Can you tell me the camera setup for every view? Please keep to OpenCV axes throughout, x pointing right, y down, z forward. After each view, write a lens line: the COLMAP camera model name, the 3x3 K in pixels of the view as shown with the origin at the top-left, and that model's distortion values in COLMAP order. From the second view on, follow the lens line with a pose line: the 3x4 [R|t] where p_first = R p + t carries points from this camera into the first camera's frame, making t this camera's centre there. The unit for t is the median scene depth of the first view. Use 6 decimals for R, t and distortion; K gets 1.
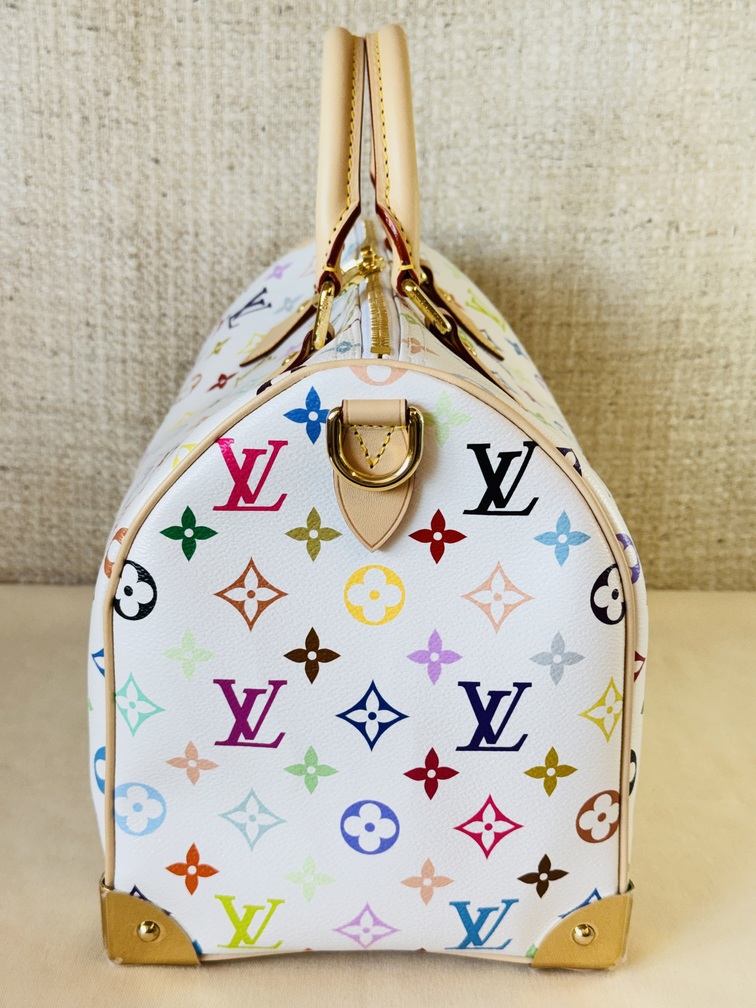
lens RADIAL K [[1407.7, 0, 374.7], [0, 1407.7, 507.7], [0, 0, 1]] dist [0.168355, -0.460453]
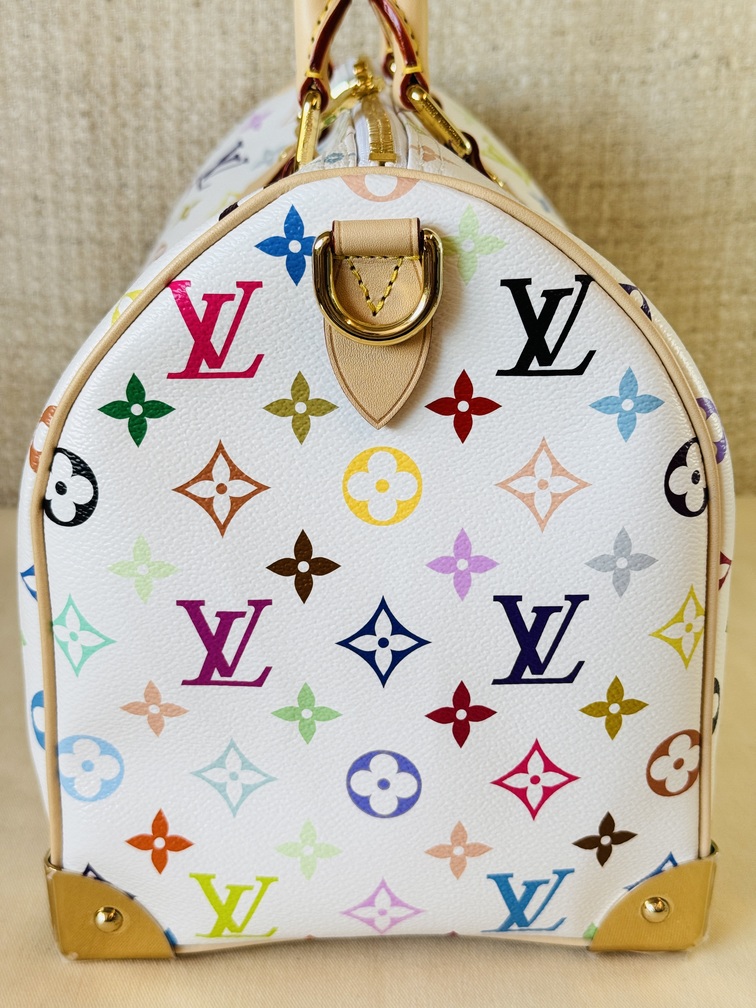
lens RADIAL K [[1418.8, 0, 375.9], [0, 1418.8, 505.7], [0, 0, 1]] dist [0.196336, -0.592009]
pose [[0.999680, -0.025254, -0.001373, -0.001685], [0.025290, 0.998764, 0.042784, 0.023557], [0.000291, -0.042806, 0.999083, 0.135475]]
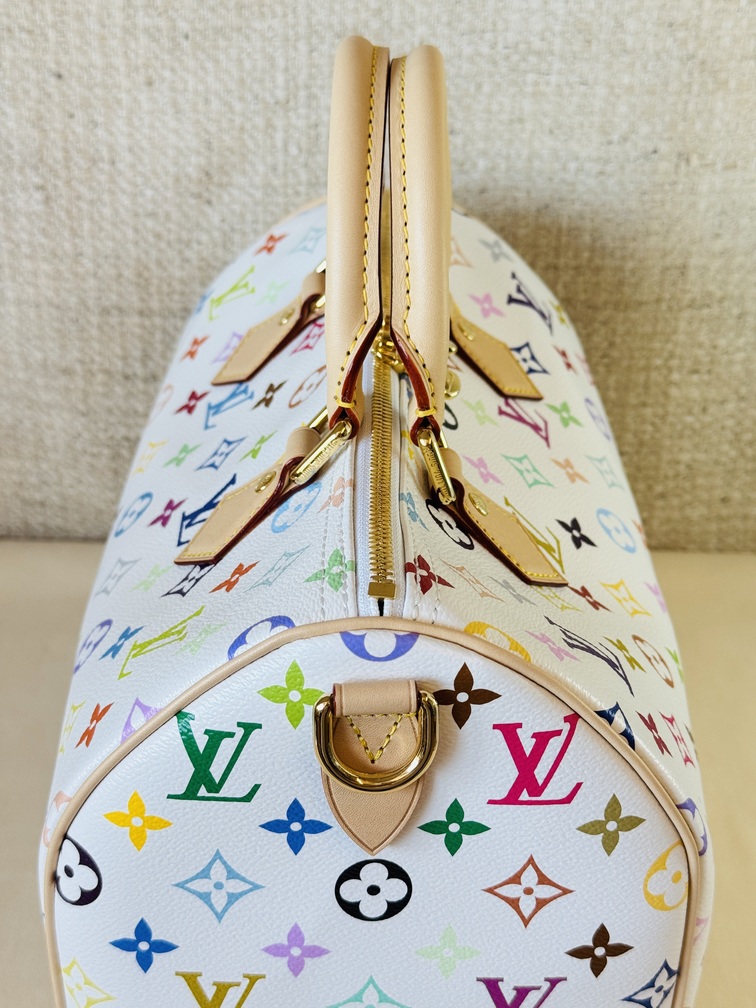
lens RADIAL K [[1418.8, 0, 375.9], [0, 1418.8, 505.7], [0, 0, 1]] dist [0.196336, -0.592009]
pose [[0.999247, 0.014550, -0.035958, 0.064807], [-0.006125, 0.974536, 0.224146, -0.189148], [0.038303, -0.223757, 0.973892, 0.133779]]
